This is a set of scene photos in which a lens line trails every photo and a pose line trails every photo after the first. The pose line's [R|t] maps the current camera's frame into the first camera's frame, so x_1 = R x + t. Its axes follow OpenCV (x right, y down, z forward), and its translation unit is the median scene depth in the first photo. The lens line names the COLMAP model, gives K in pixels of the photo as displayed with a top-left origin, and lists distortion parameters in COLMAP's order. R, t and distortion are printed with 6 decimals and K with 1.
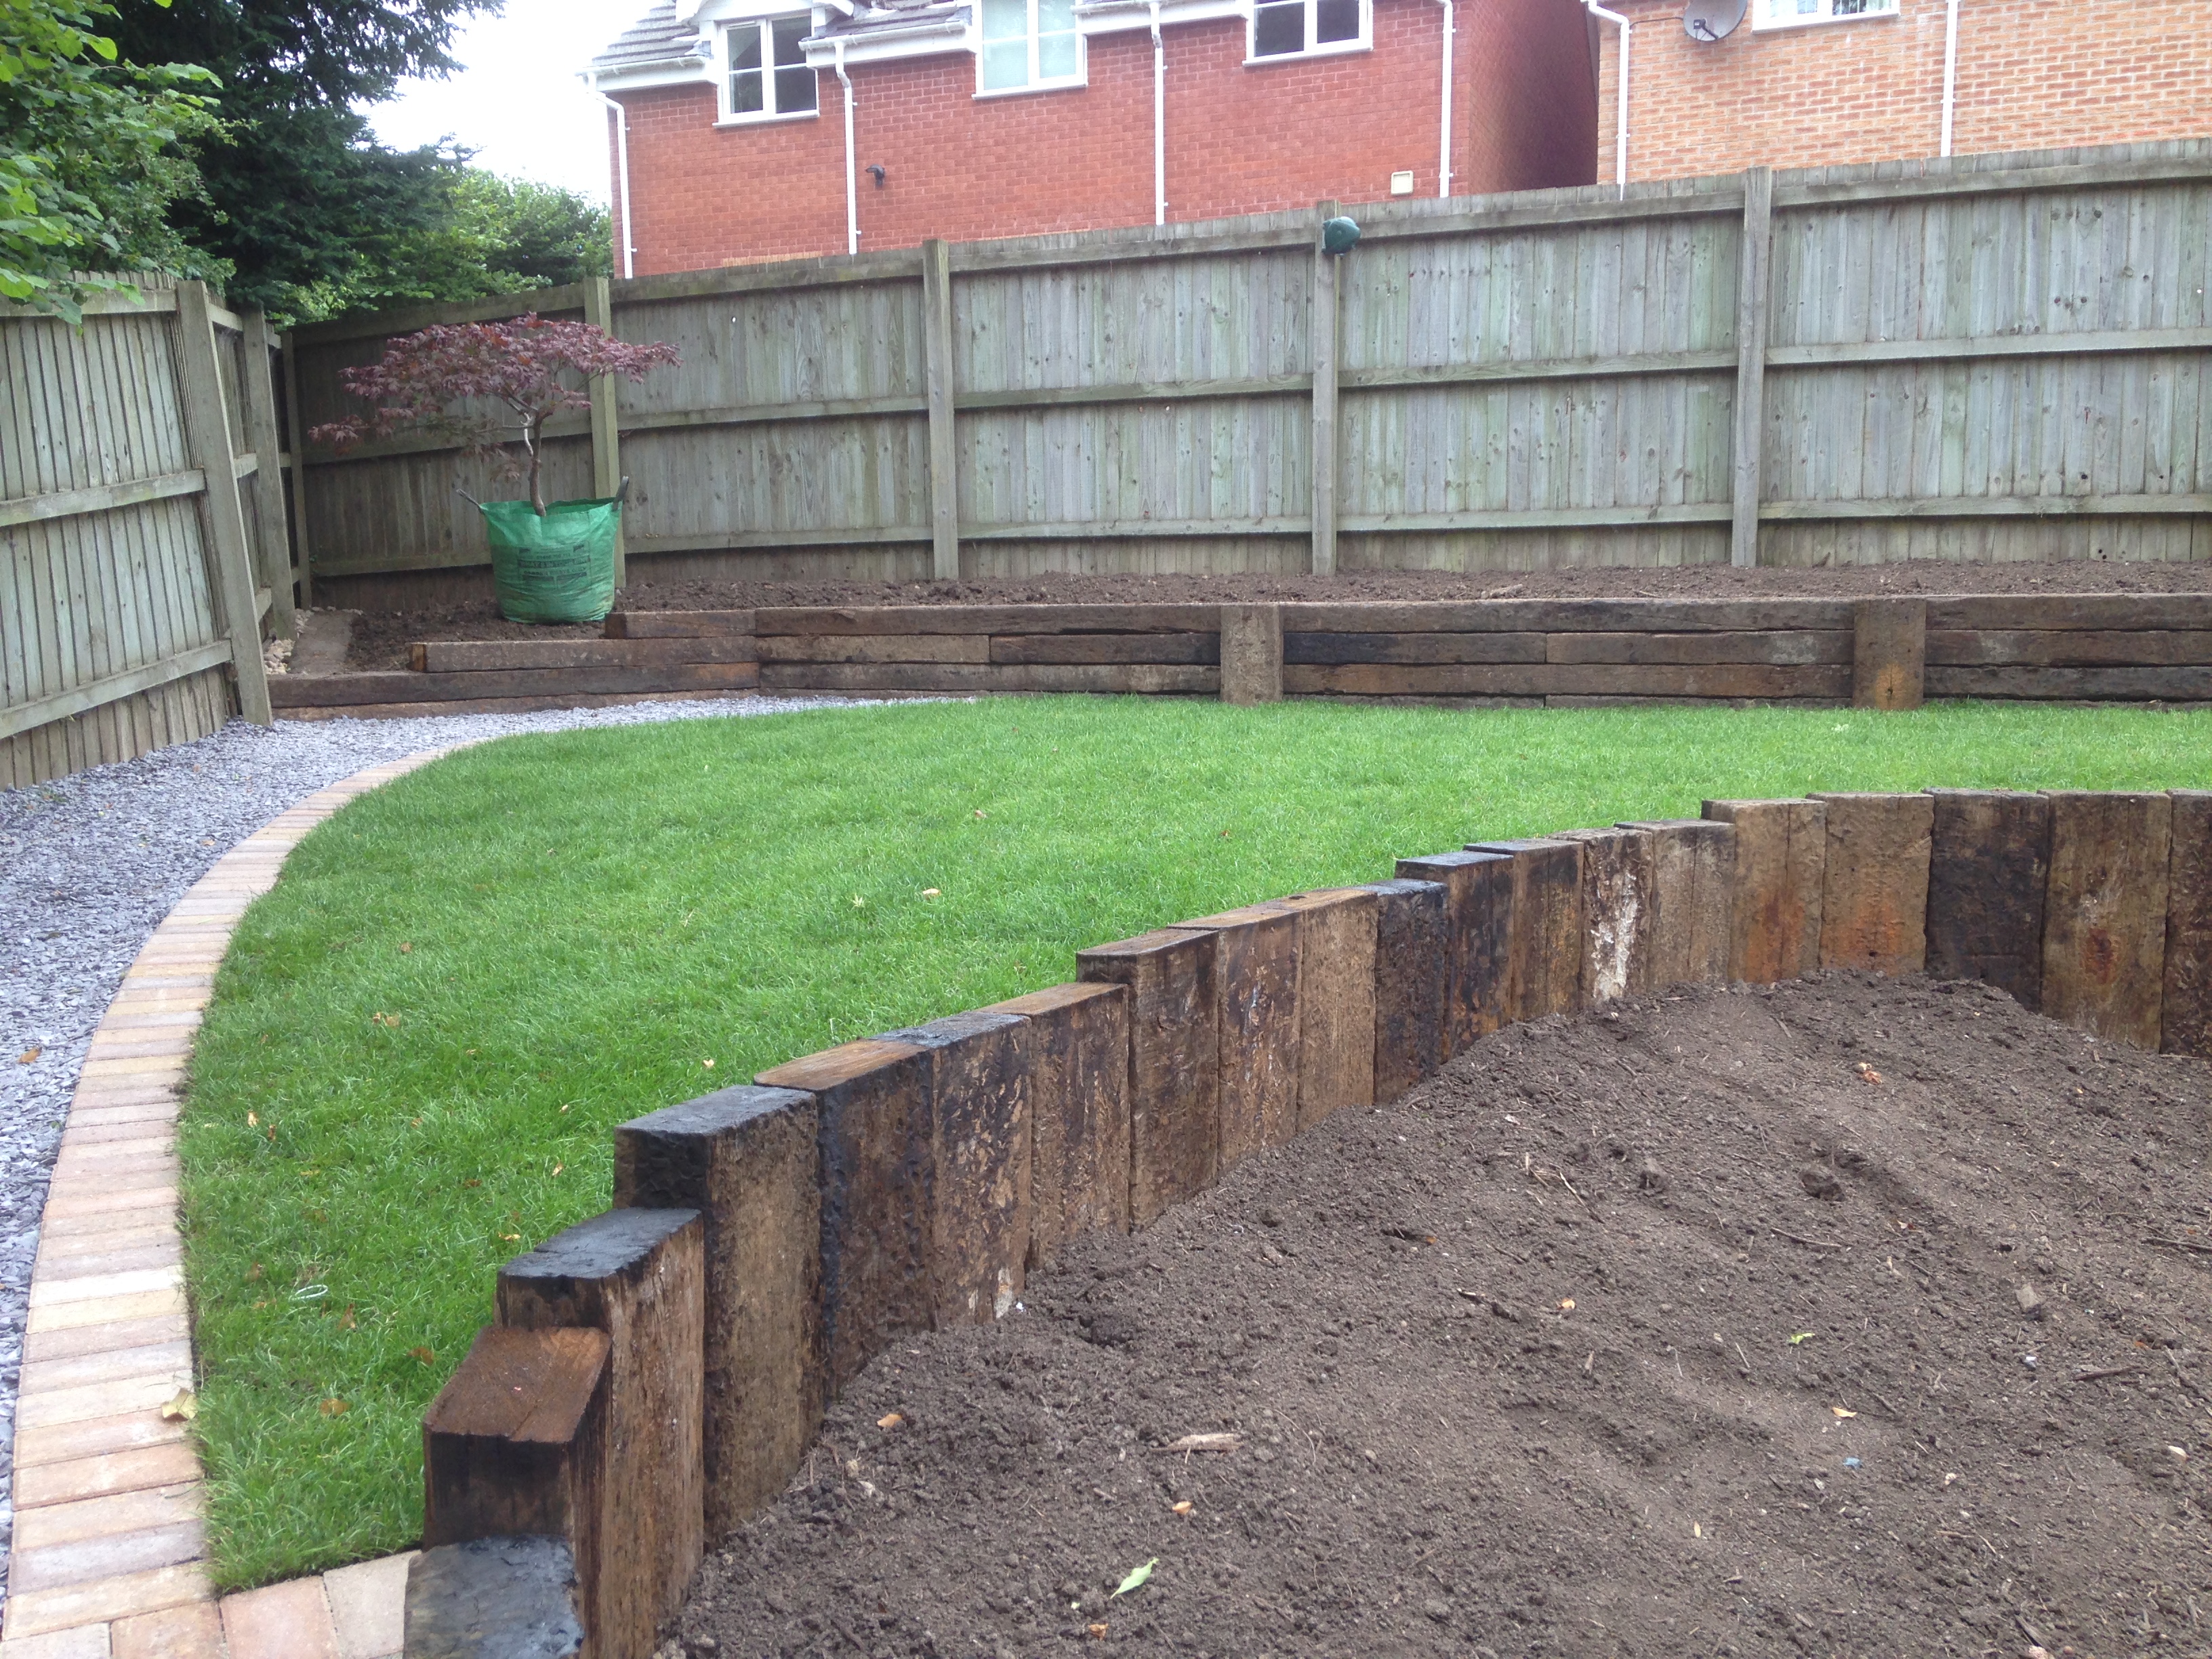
lens RADIAL K [[2047.7, 0, 1098.5], [0, 2047.7, 860.0], [0, 0, 1]] dist [0.203391, -0.301217]
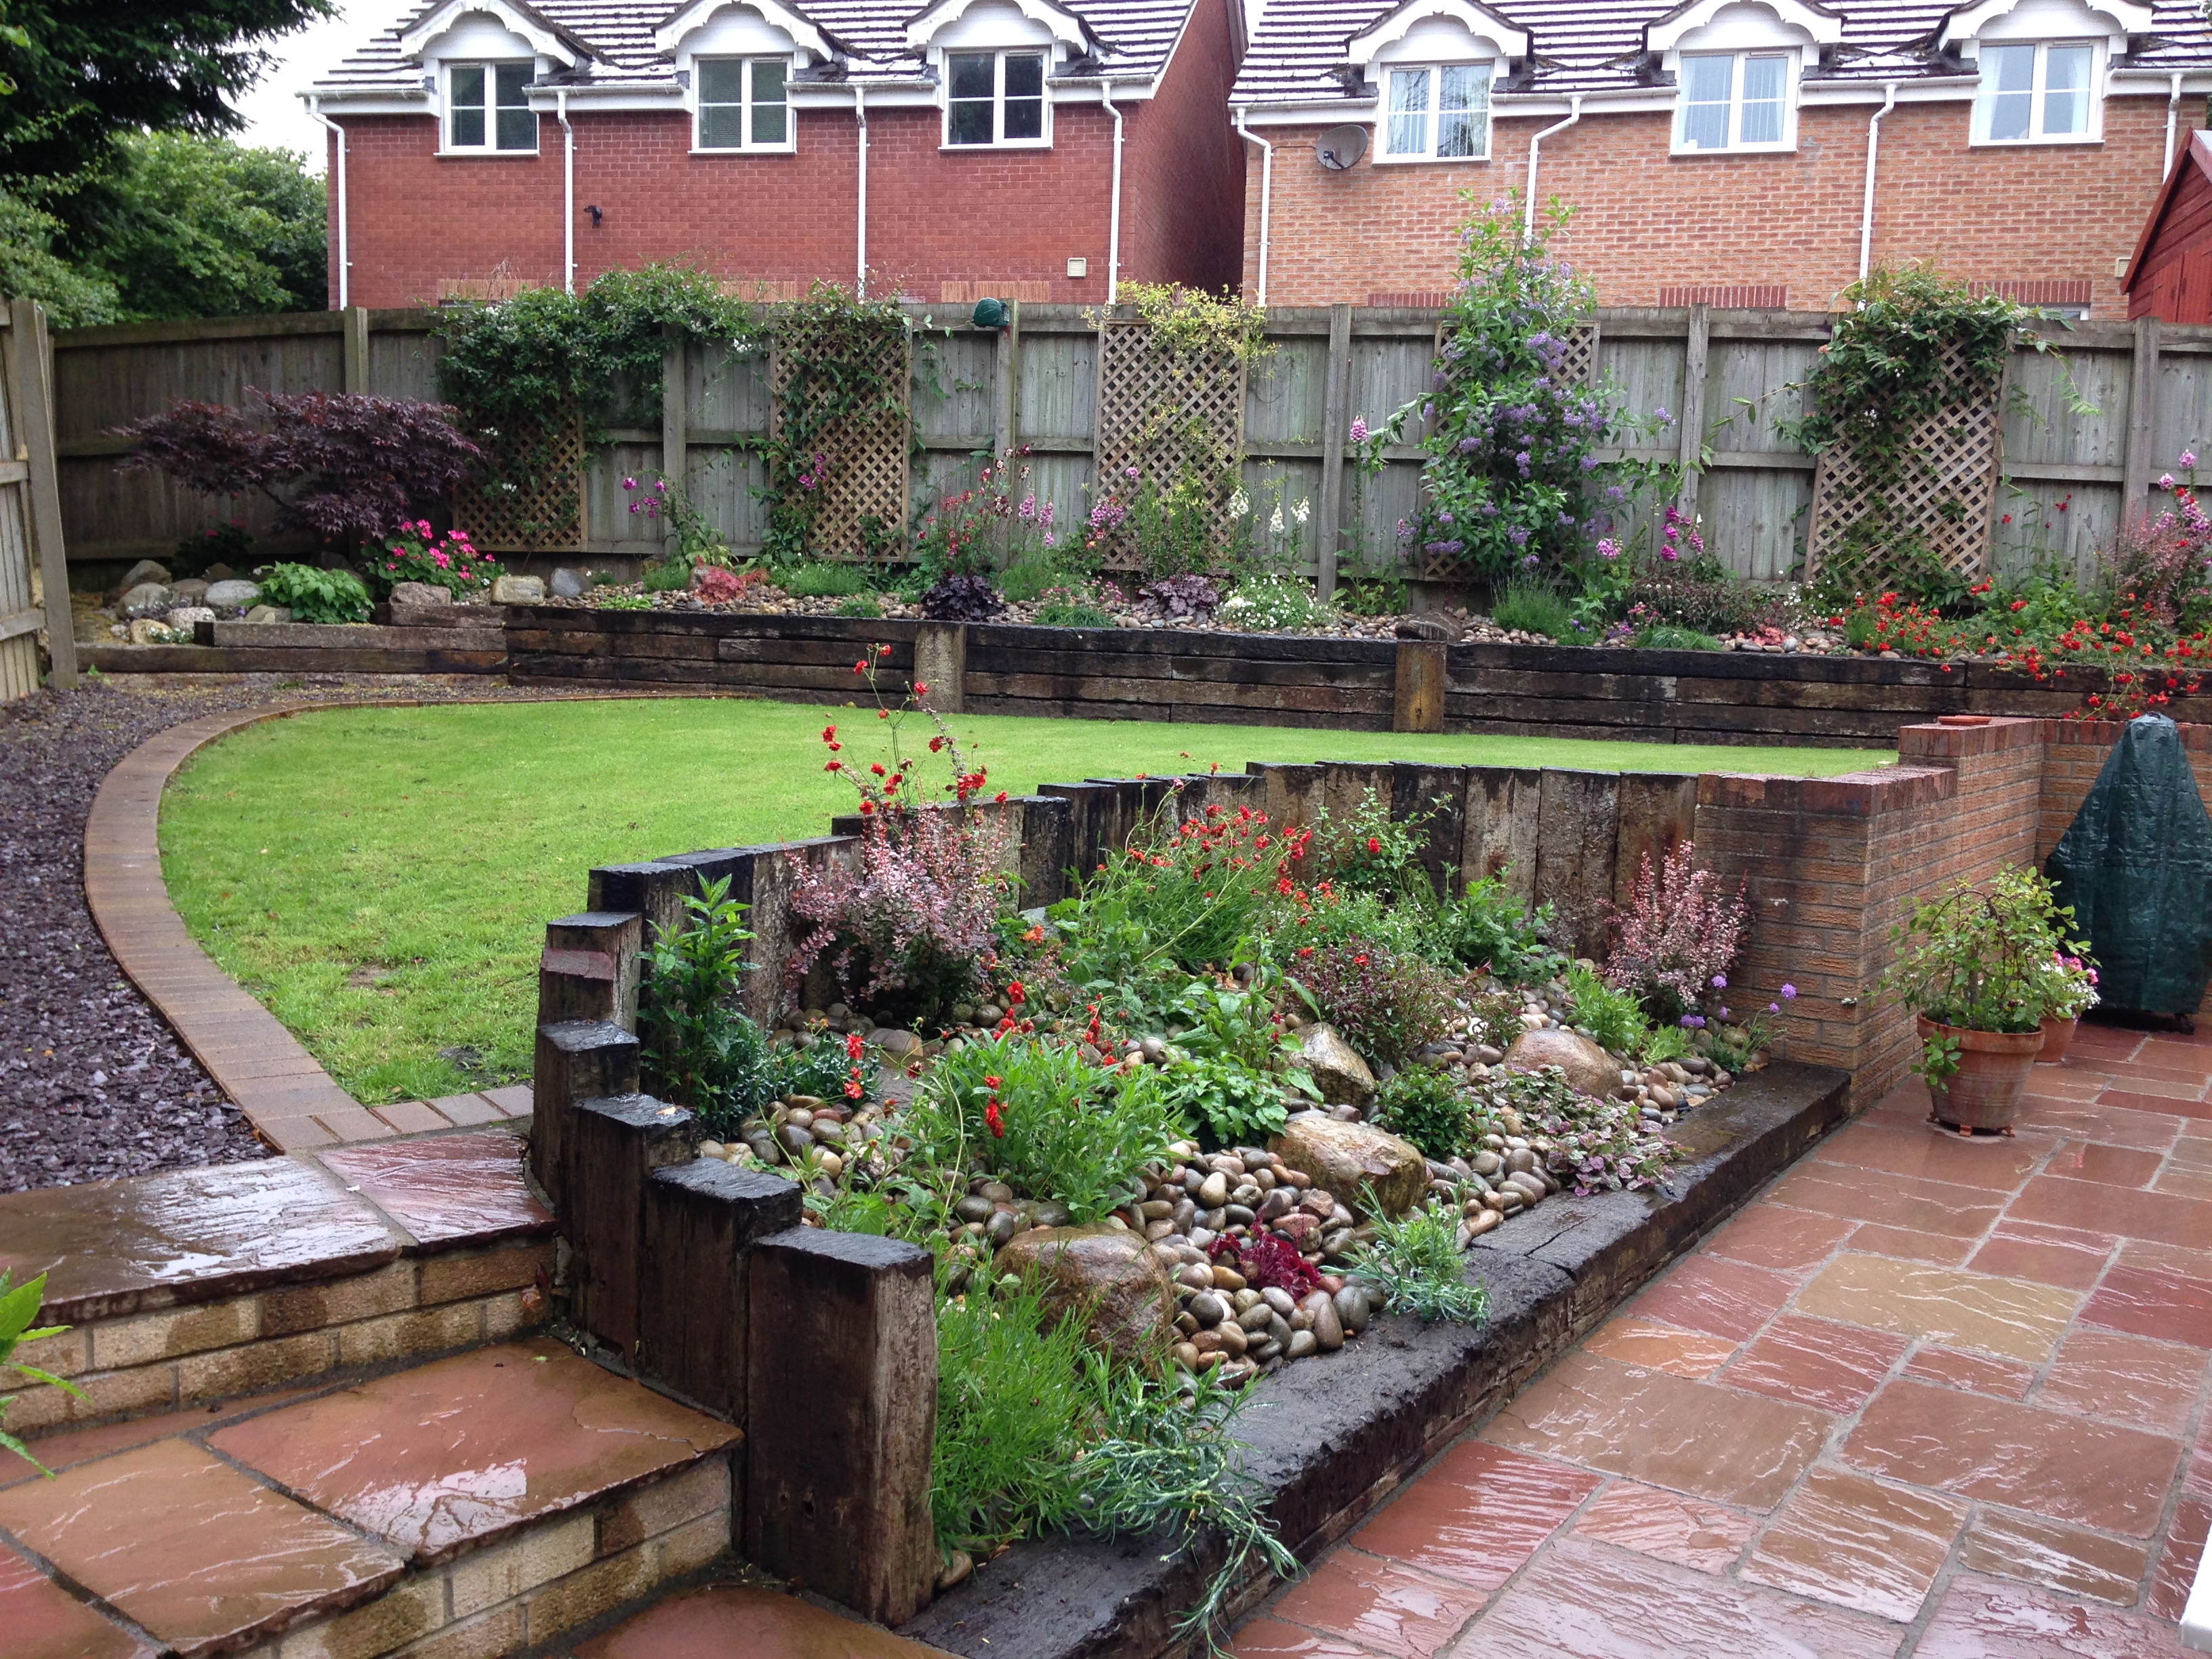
lens RADIAL K [[2041.2, 0, 1107.1], [0, 2041.2, 810.1], [0, 0, 1]] dist [0.221173, -0.311712]
pose [[0.986558, 0.032018, 0.160243, -0.038563], [-0.025761, 0.998828, -0.040977, 0.068481], [-0.161367, 0.036299, 0.986227, -0.417329]]
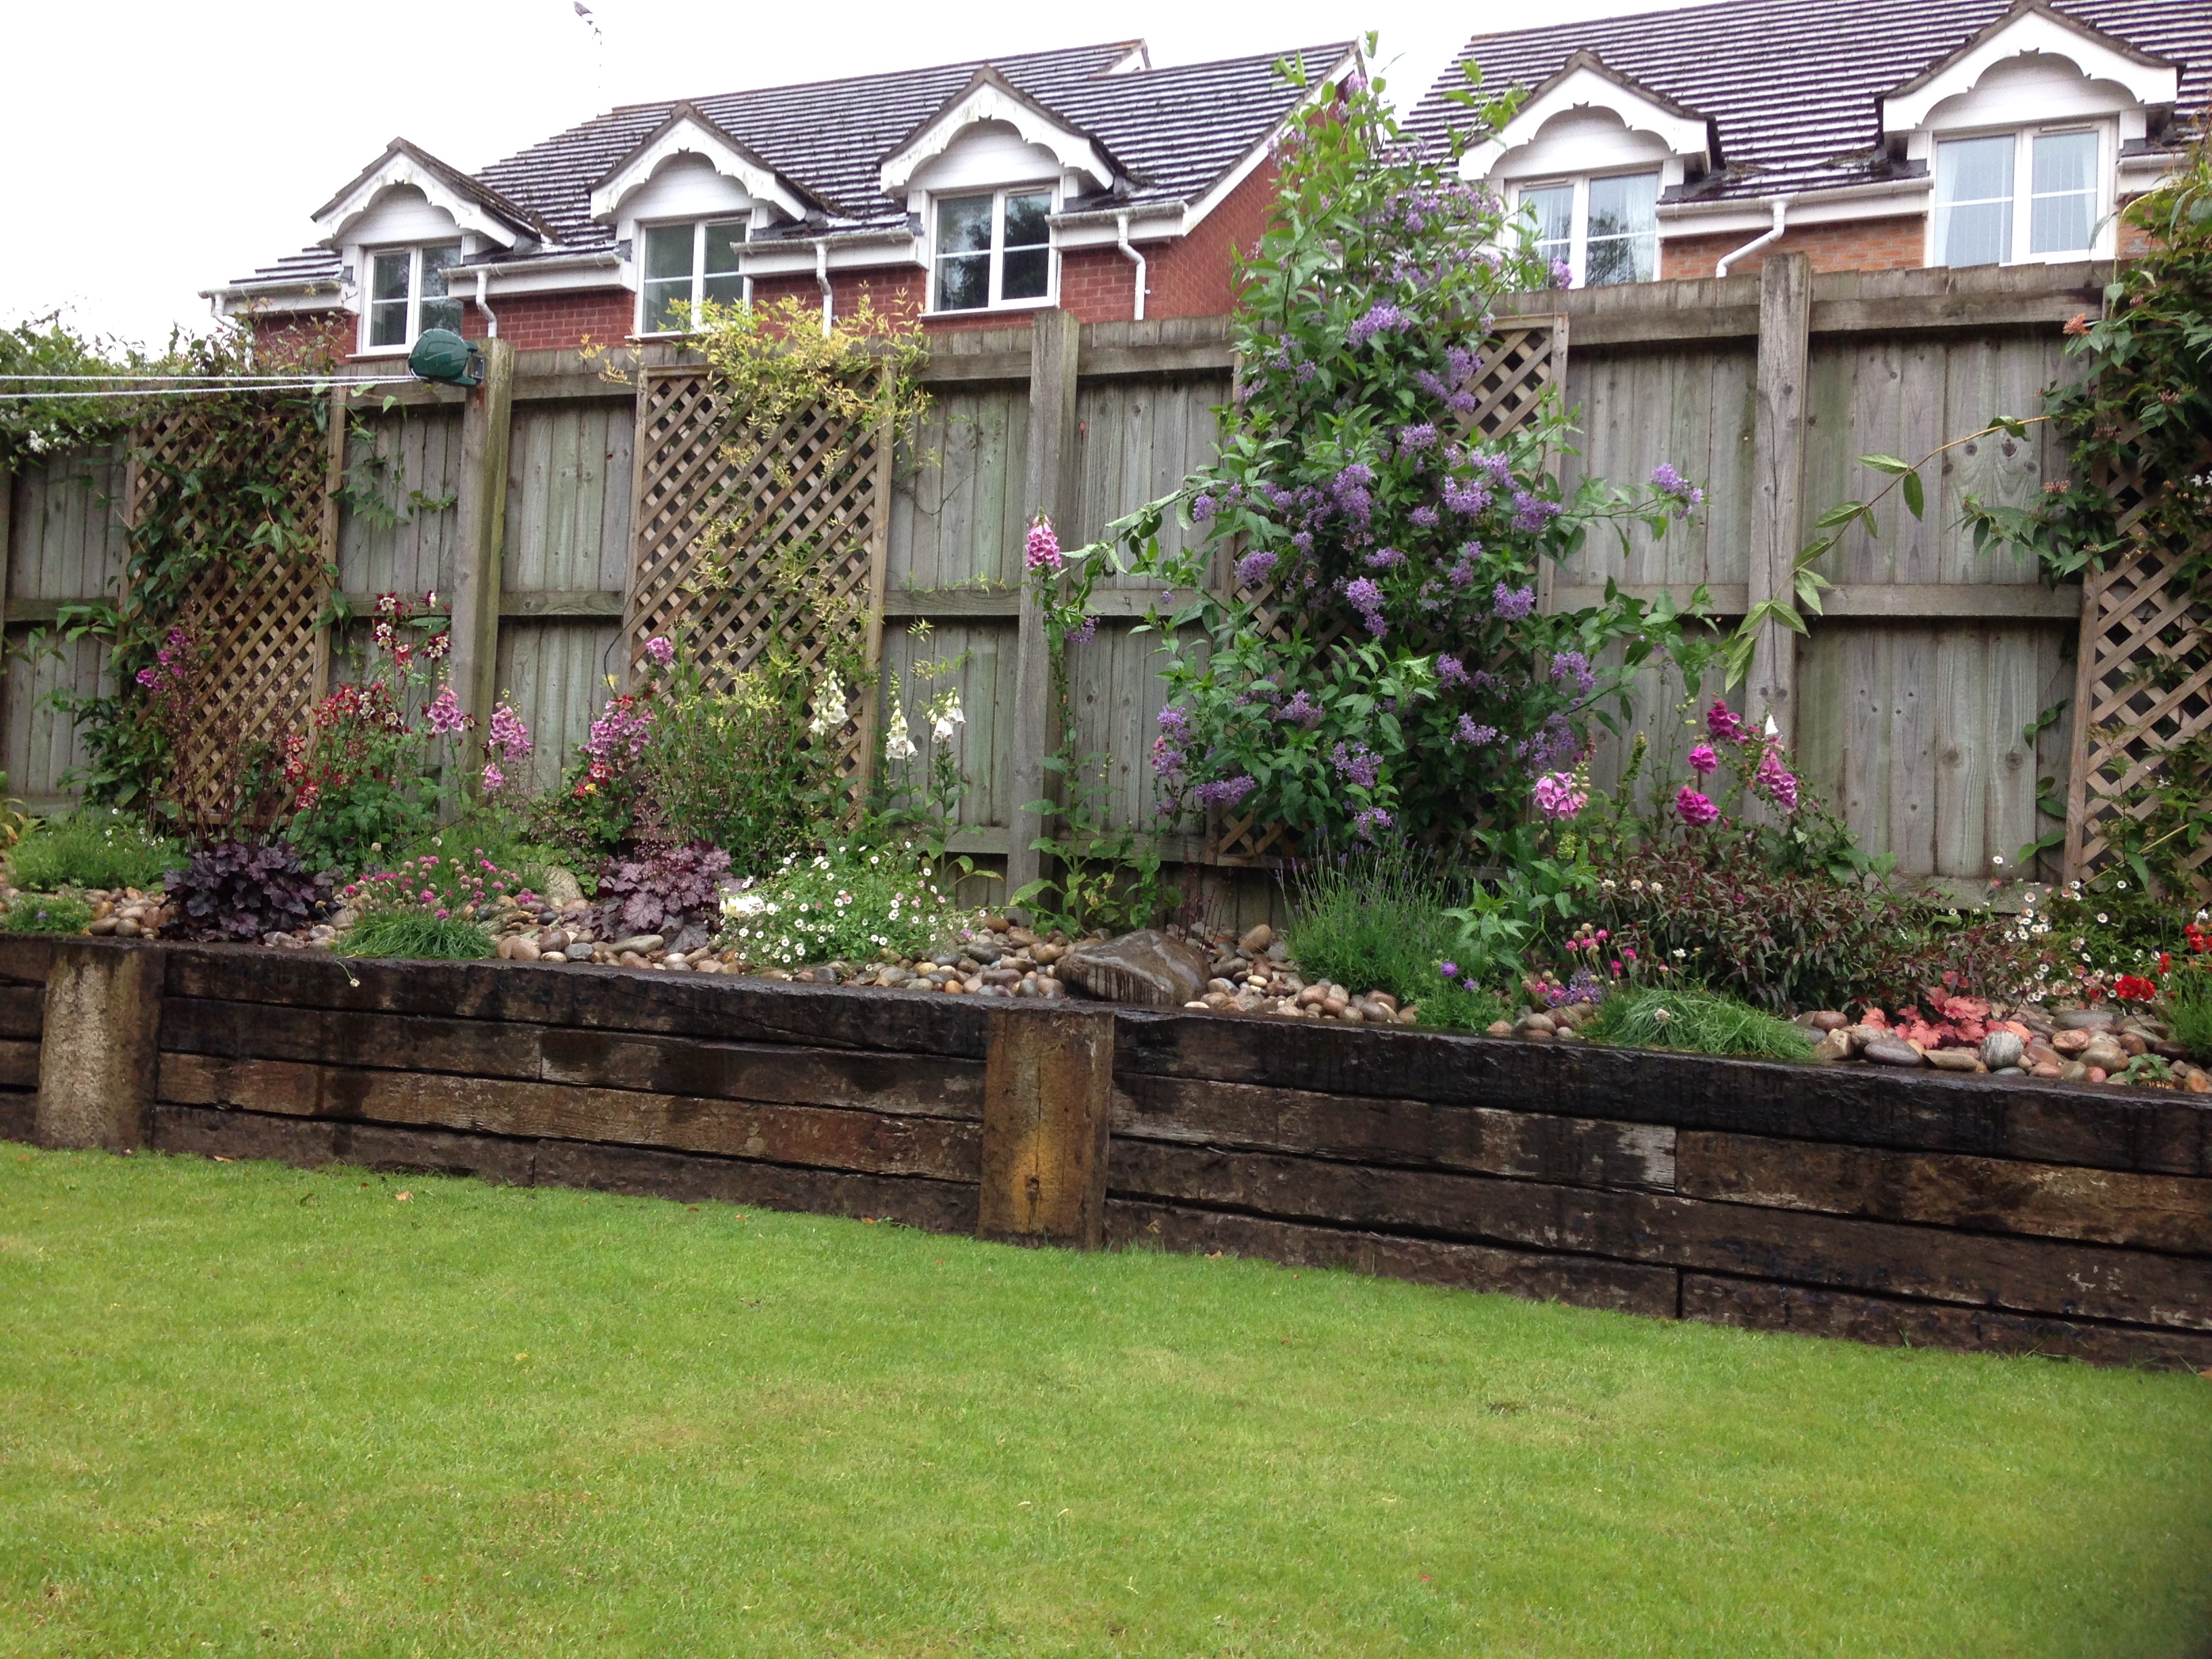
lens RADIAL K [[2041.2, 0, 1107.1], [0, 2041.2, 810.1], [0, 0, 1]] dist [0.221173, -0.311712]
pose [[0.998243, 0.058483, -0.009535, 0.687205], [-0.059247, 0.982353, -0.177403, -0.144045], [-0.001008, 0.177656, 0.984092, 0.828259]]
